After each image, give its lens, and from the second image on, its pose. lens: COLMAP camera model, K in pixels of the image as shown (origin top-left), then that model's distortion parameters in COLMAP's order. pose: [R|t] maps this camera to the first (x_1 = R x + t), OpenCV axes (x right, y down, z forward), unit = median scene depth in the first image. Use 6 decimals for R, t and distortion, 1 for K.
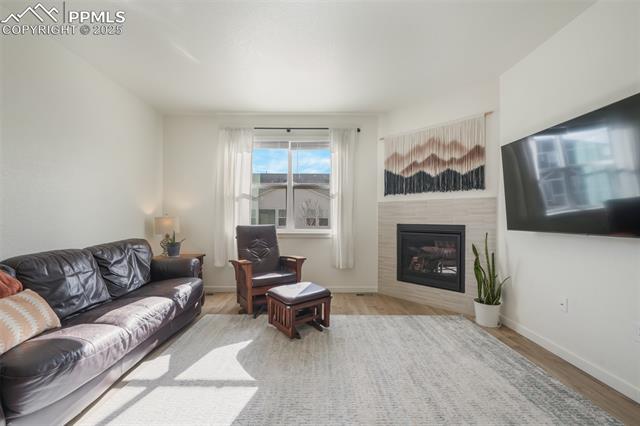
lens RADIAL K [[259.5, 0, 321.5], [0, 259.5, 216.0], [0, 0, 1]] dist [0.012045, 0.000085]
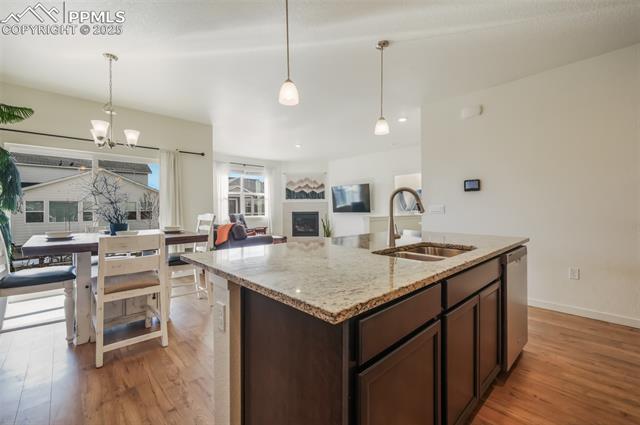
lens RADIAL K [[274.8, 0, 321.0], [0, 274.8, 210.8], [0, 0, 1]] dist [-0.000295, -0.000008]
pose [[0.736082, -0.010974, 0.676804, -1.268117], [0.005244, 0.999931, 0.010510, -0.004093], [-0.676872, -0.004187, 0.736089, -1.051579]]
